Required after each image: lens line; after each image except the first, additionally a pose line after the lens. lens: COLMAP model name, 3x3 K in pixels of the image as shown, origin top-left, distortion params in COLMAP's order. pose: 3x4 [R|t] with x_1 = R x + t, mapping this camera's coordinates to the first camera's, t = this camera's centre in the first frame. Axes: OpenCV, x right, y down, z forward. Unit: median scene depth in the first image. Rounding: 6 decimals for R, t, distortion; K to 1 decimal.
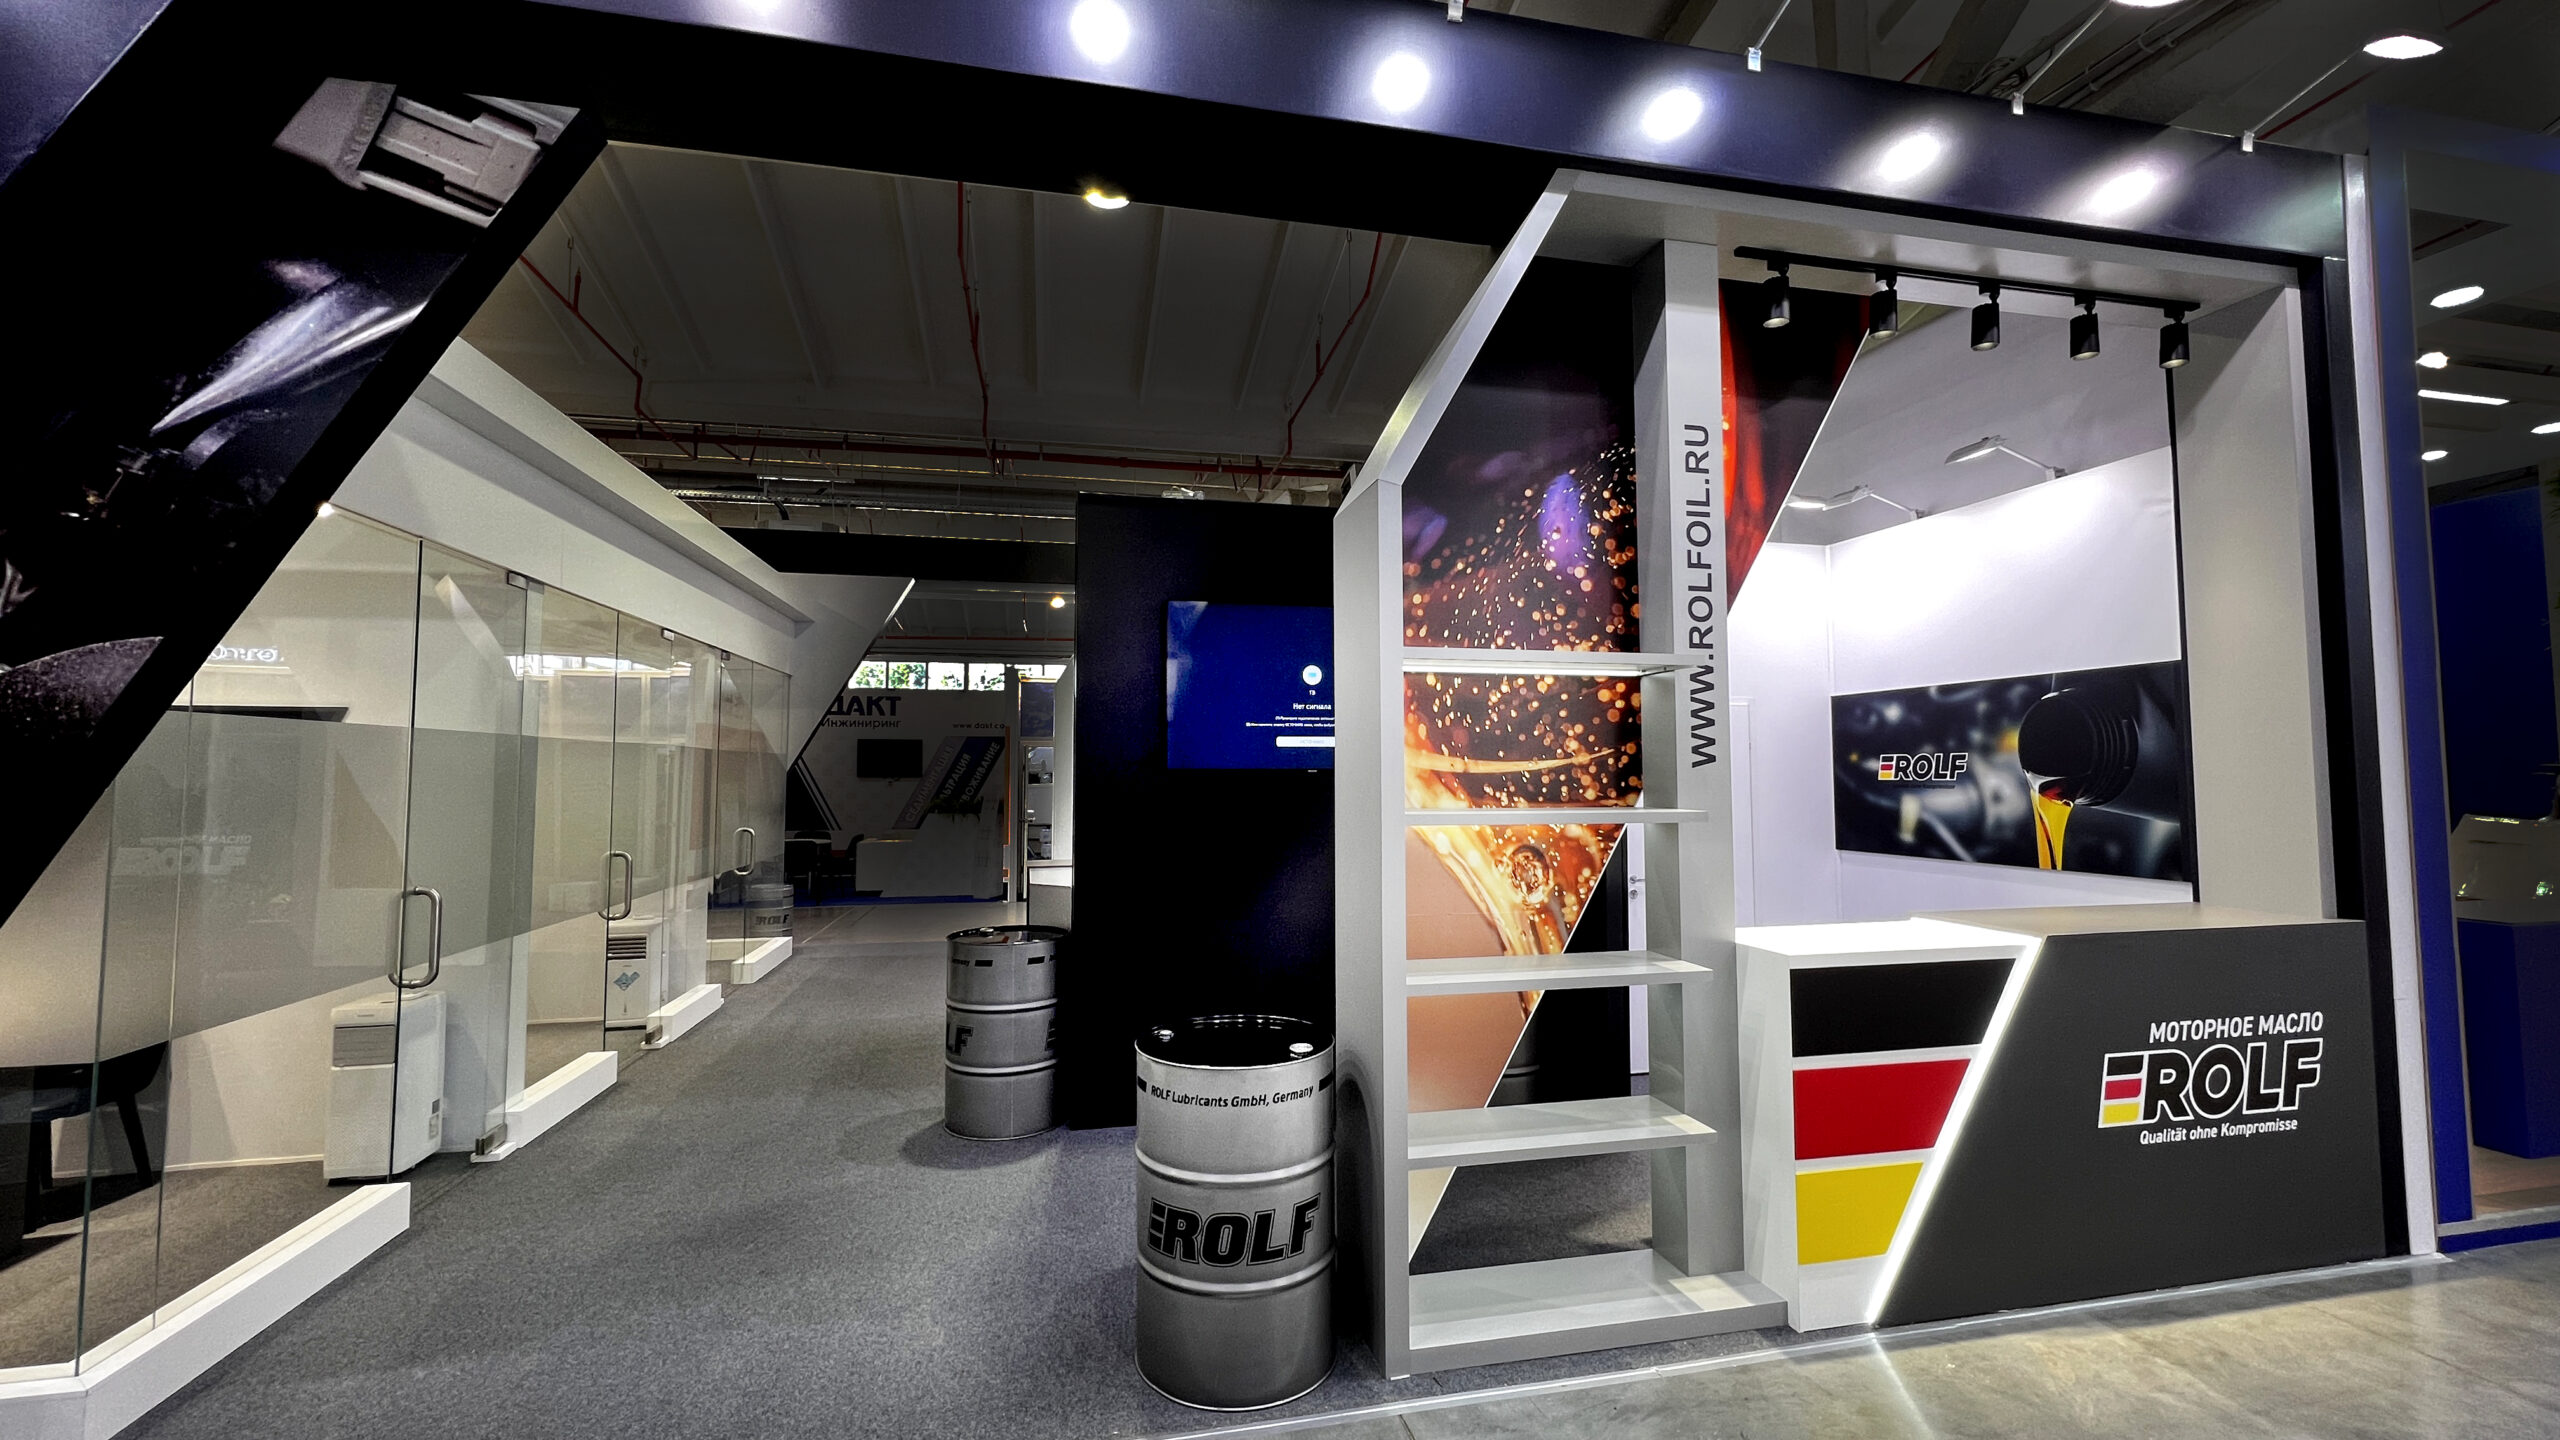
lens RADIAL K [[1021.4, 0, 1280.0], [0, 1021.4, 713.5], [0, 0, 1]] dist [-0.003359, 0.000857]
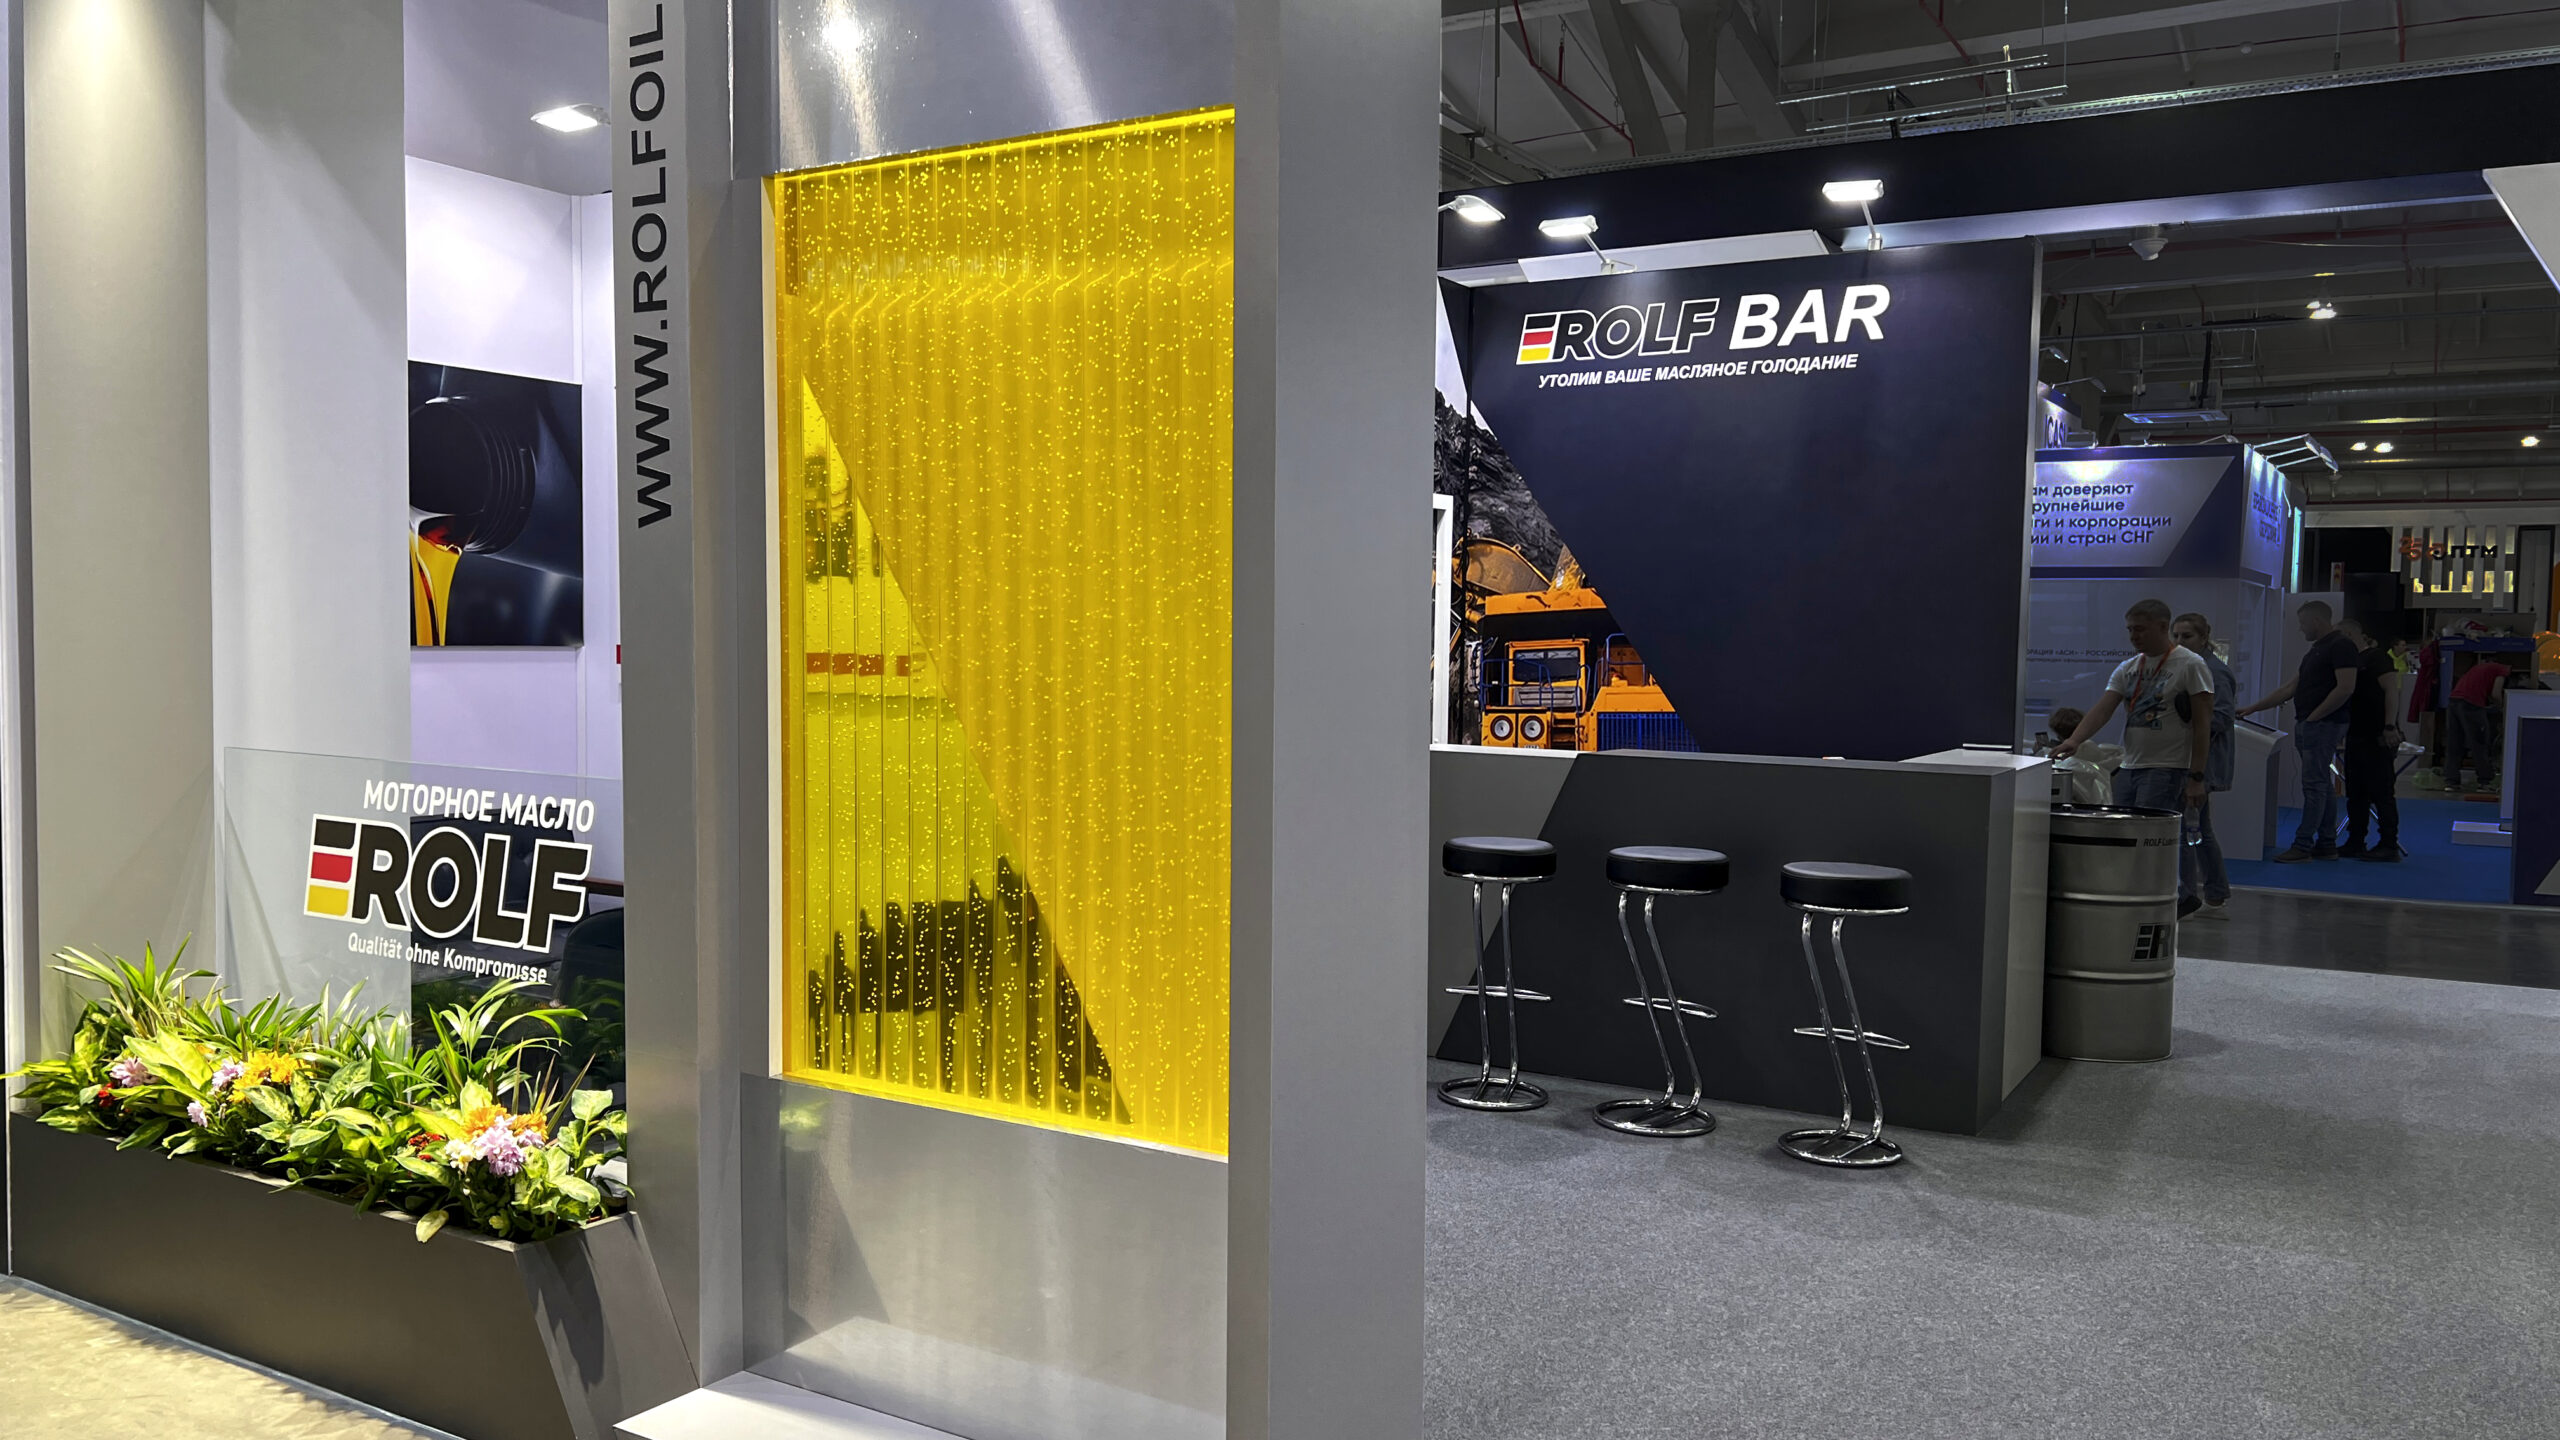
lens RADIAL K [[1893.0, 0, 1257.2], [0, 1893.0, 769.5], [0, 0, 1]] dist [0.043539, -0.011993]
pose [[-0.724462, -0.058742, 0.686807, -0.825952], [-0.052140, 0.998178, 0.030375, 0.235532], [-0.687339, -0.013805, -0.726205, 2.160893]]
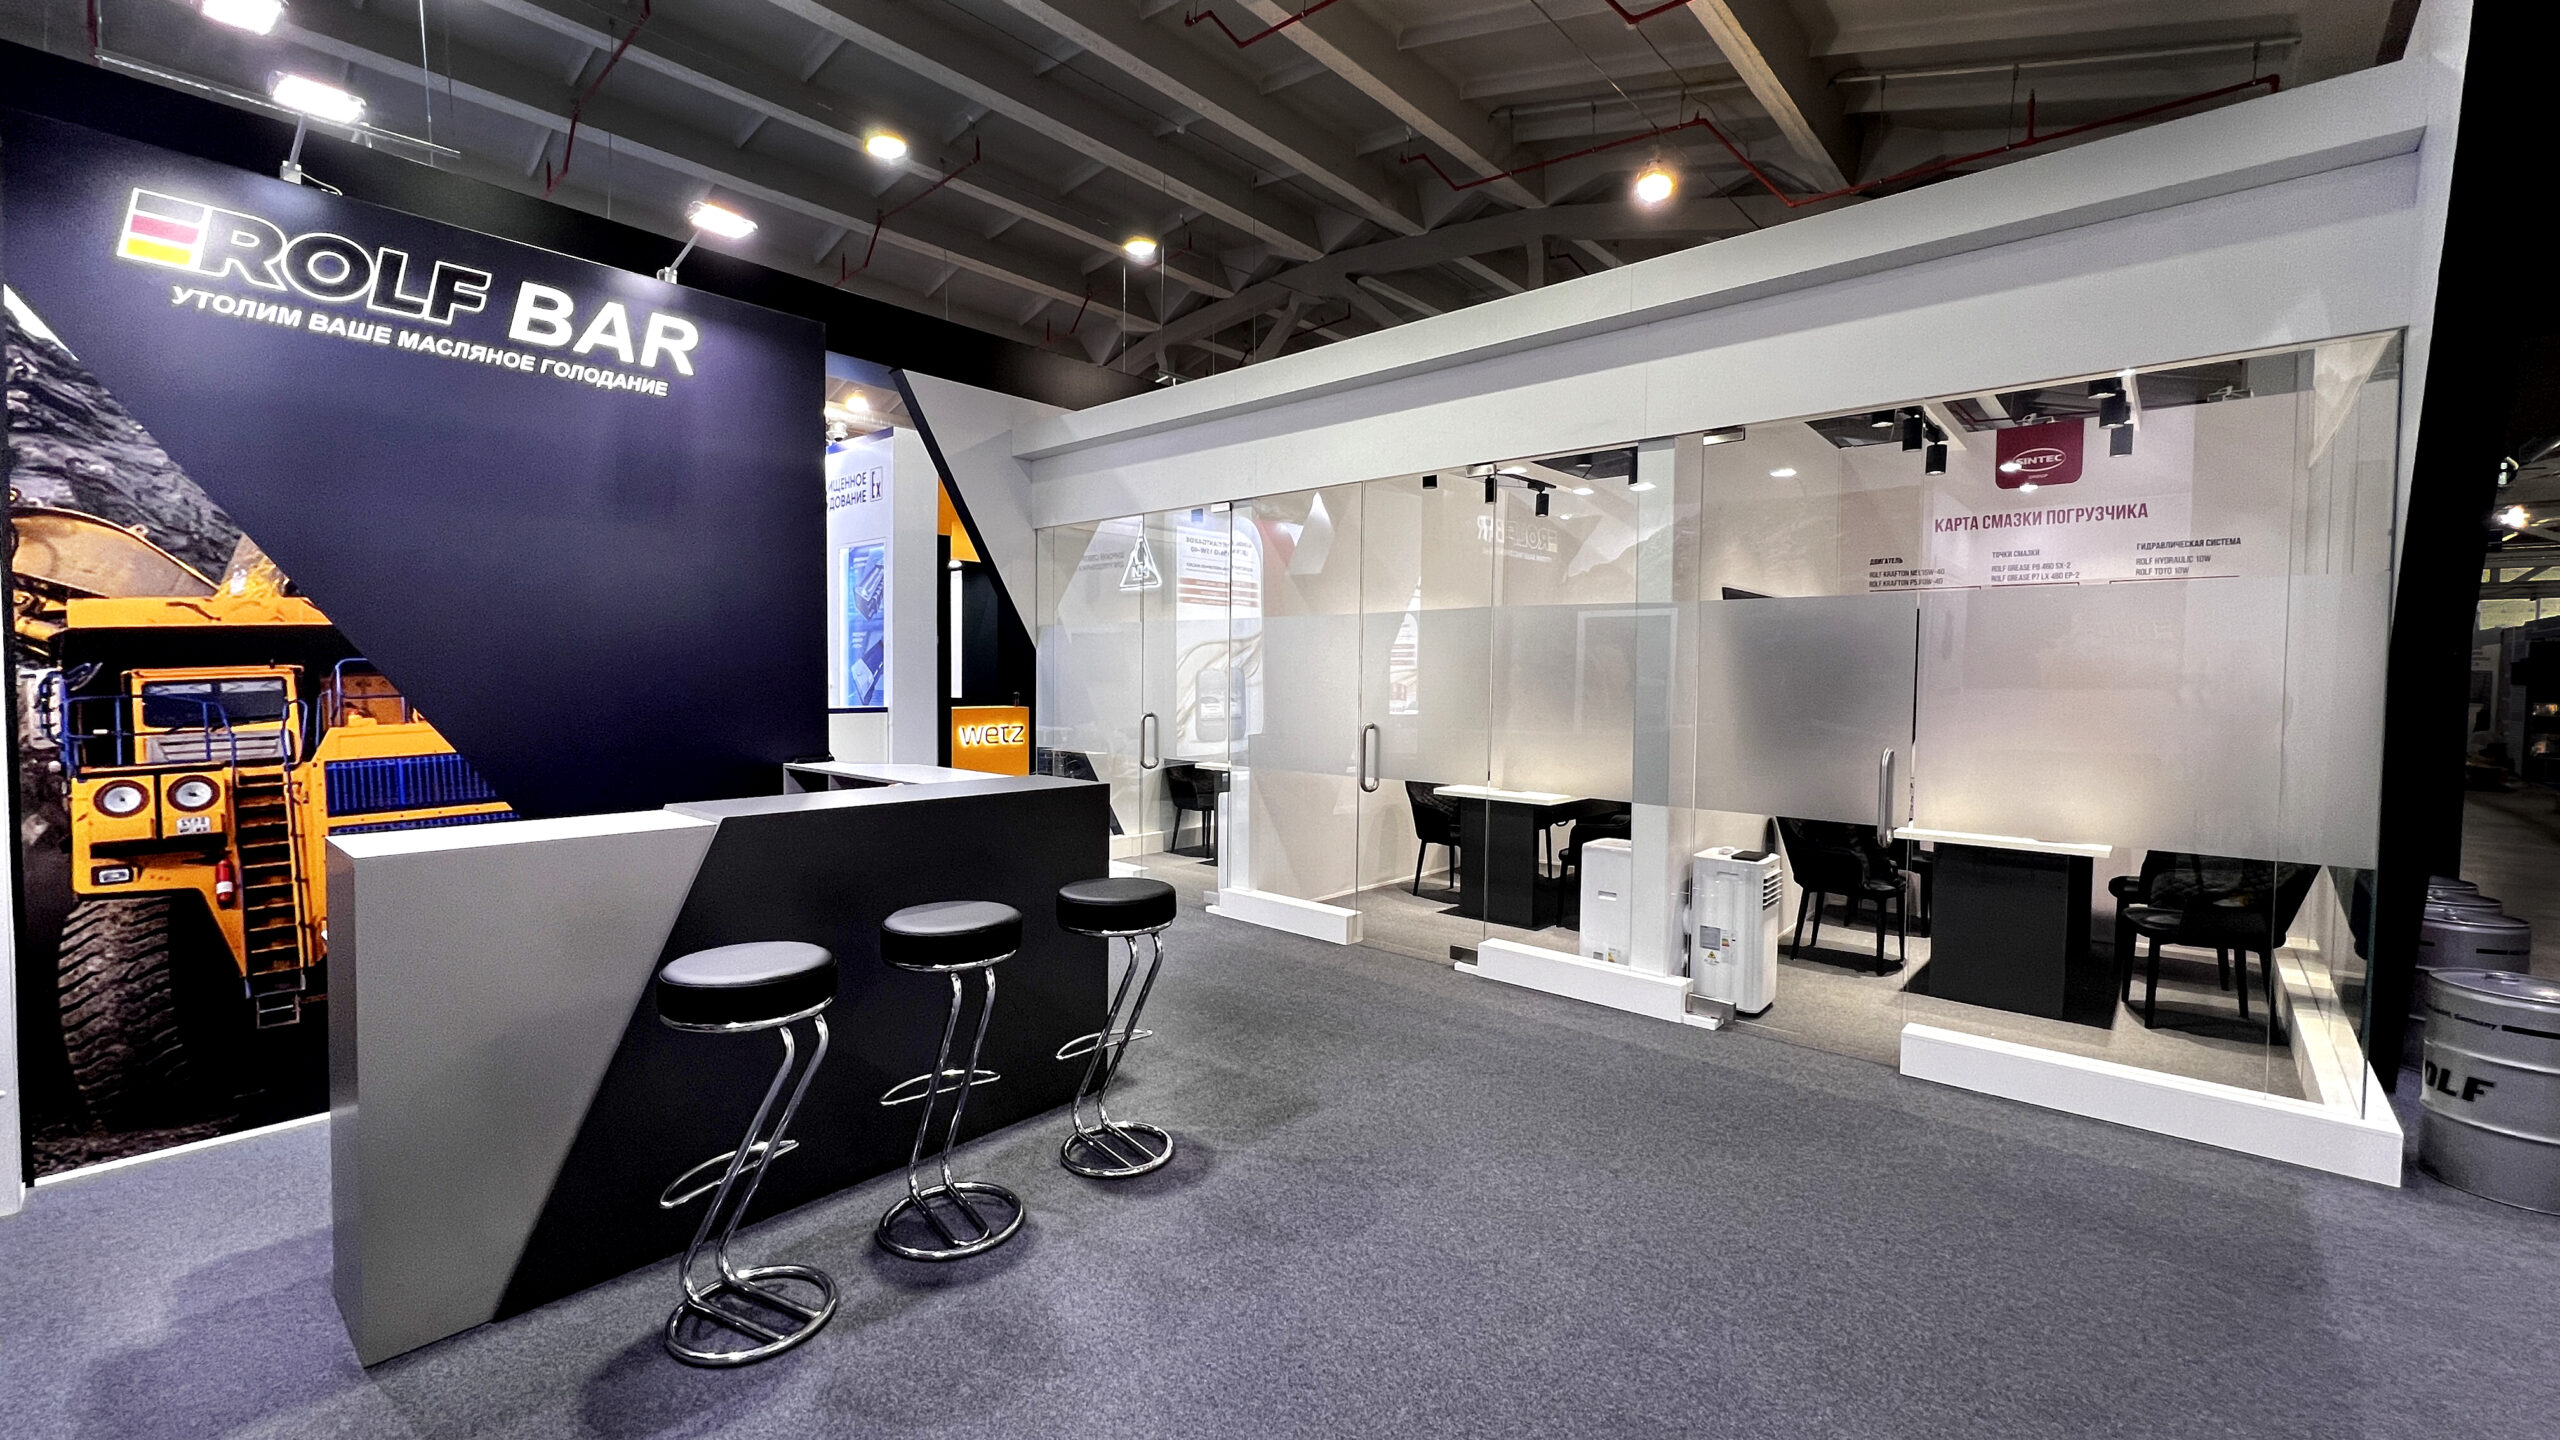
lens RADIAL K [[1021.4, 0, 1269.3], [0, 1021.4, 717.7], [0, 0, 1]] dist [-0.003359, 0.000857]
pose [[-0.805984, 0.017903, -0.591667, 0.330381], [0.025438, 0.999667, -0.004403, 0.199529], [0.591391, -0.018600, -0.806171, 1.471249]]
